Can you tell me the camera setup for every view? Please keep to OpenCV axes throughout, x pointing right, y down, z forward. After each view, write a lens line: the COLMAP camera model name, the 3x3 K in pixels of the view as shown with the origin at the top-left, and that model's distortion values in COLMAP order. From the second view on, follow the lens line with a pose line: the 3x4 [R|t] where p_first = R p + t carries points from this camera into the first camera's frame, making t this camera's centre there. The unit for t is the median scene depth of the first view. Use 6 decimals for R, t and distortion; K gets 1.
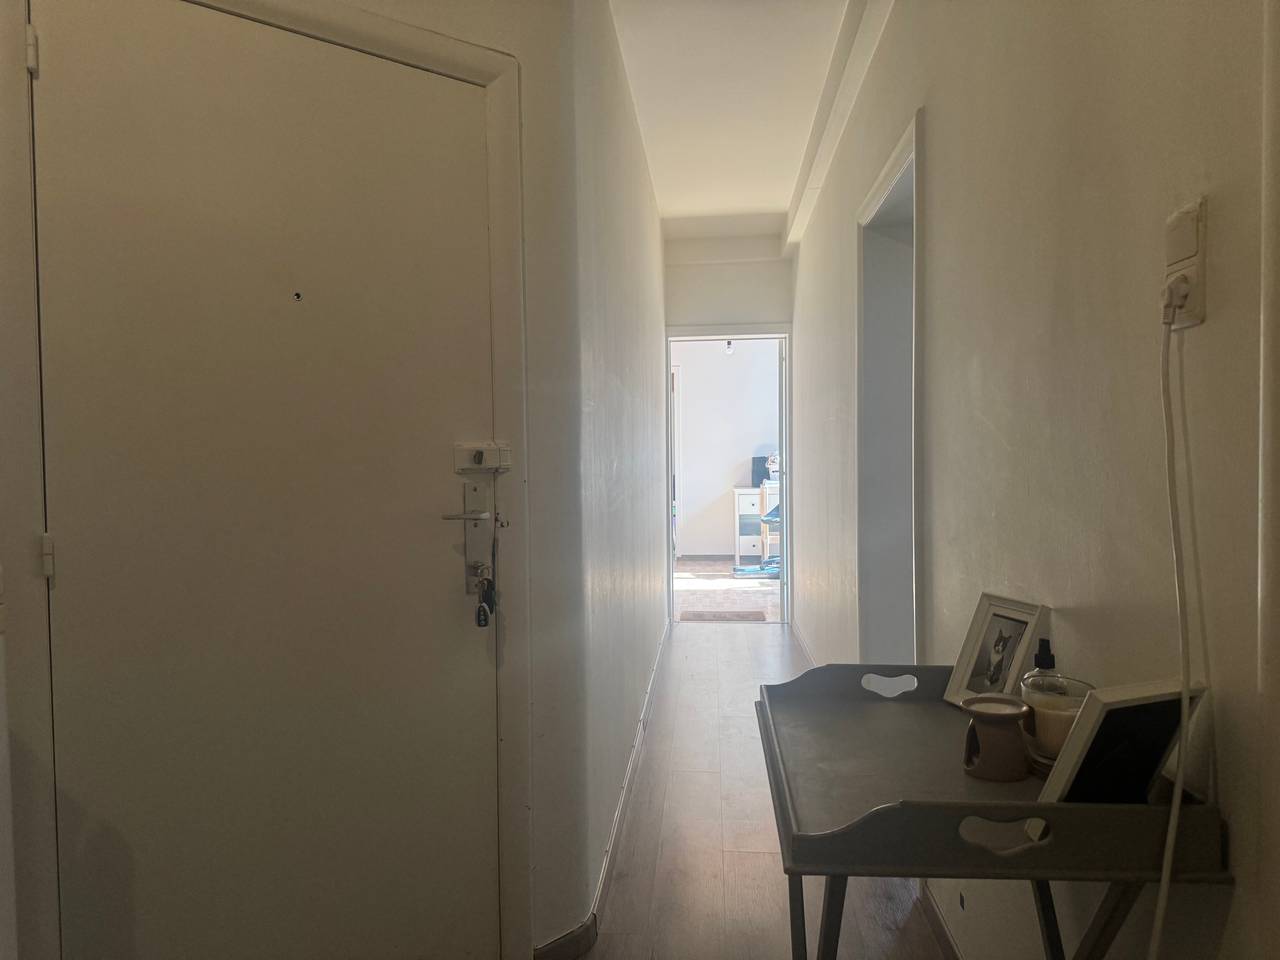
lens RADIAL K [[892.8, 0, 638.7], [0, 892.8, 477.6], [0, 0, 1]] dist [0.090883, -0.120530]
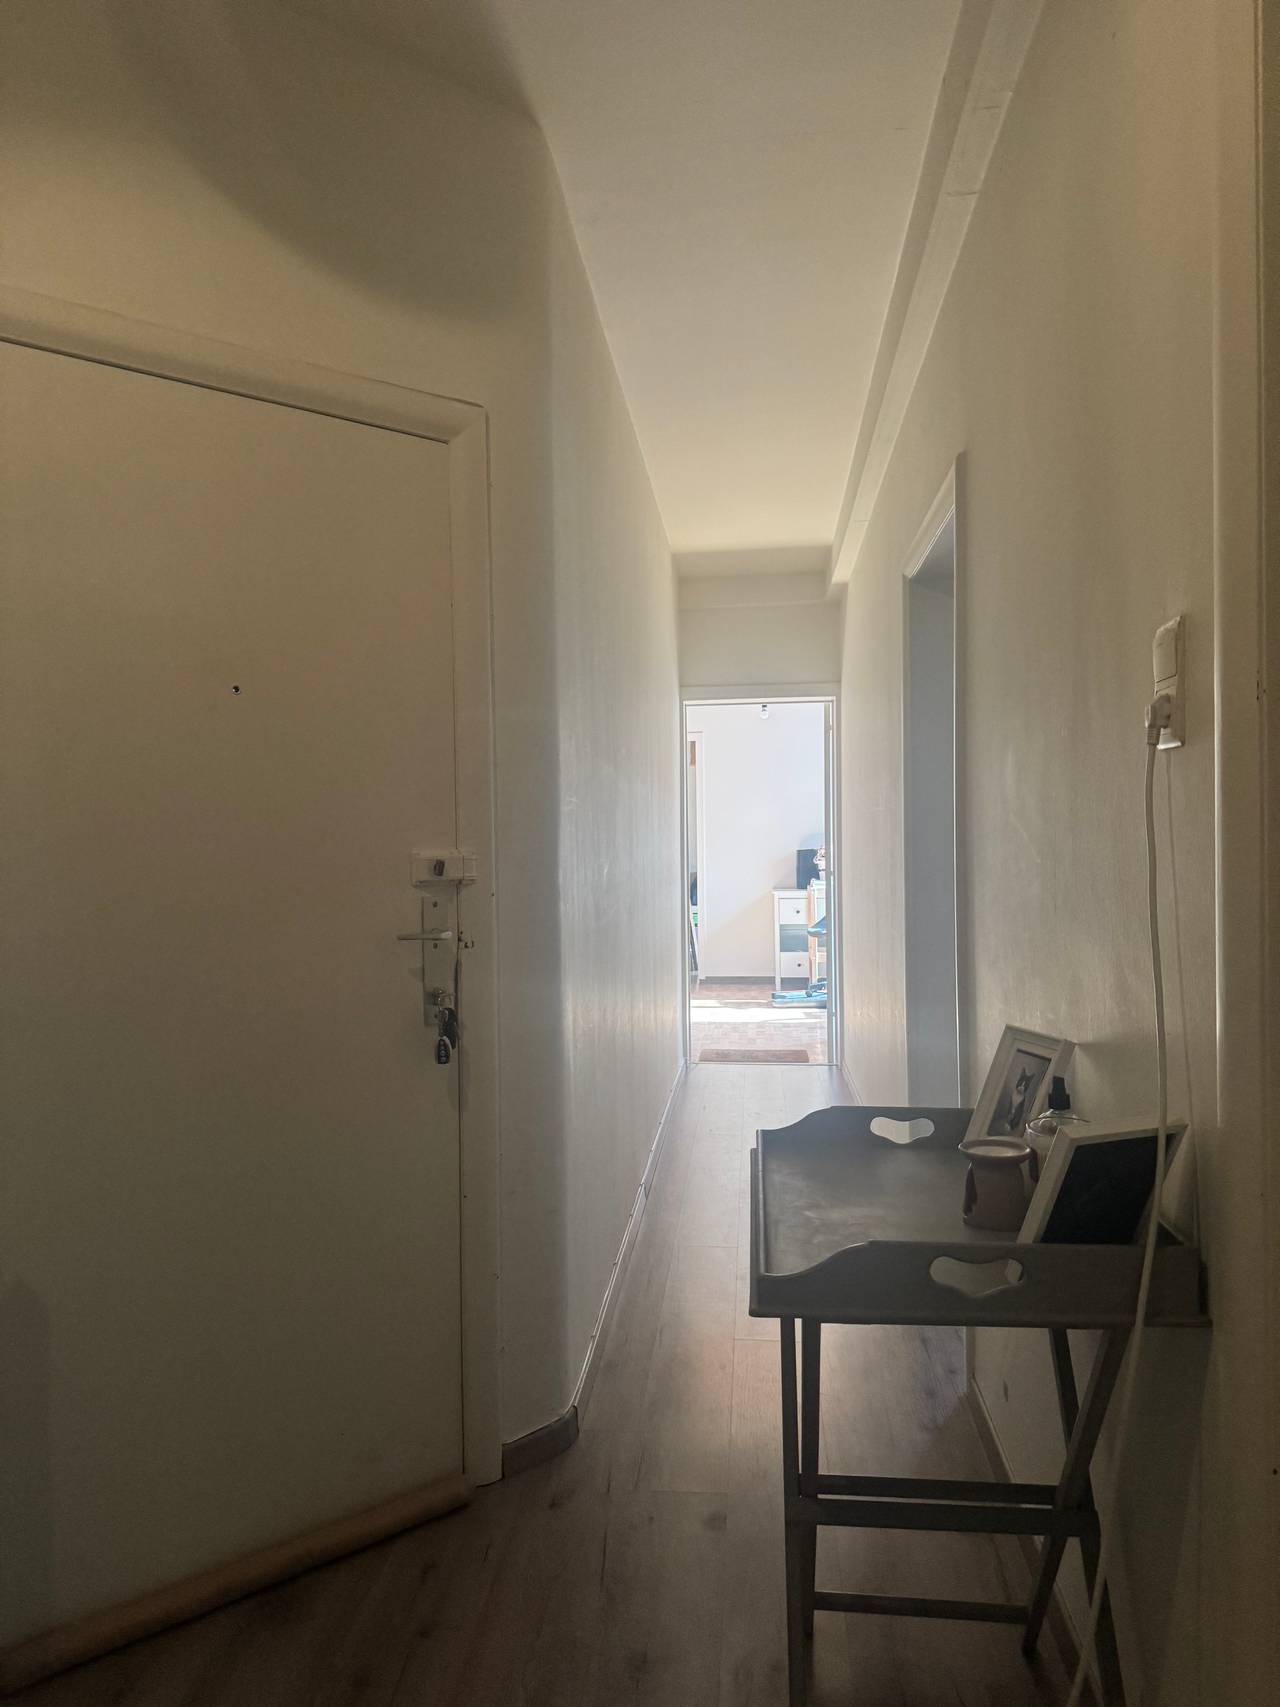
lens RADIAL K [[1190.7, 0, 633.0], [0, 1190.7, 854.4], [0, 0, 1]] dist [0.090883, -0.120530]
pose [[0.999790, -0.000282, -0.020515, 0.030628], [-0.000022, 0.999890, -0.014814, -0.017299], [0.020517, 0.014812, 0.999680, -0.142214]]
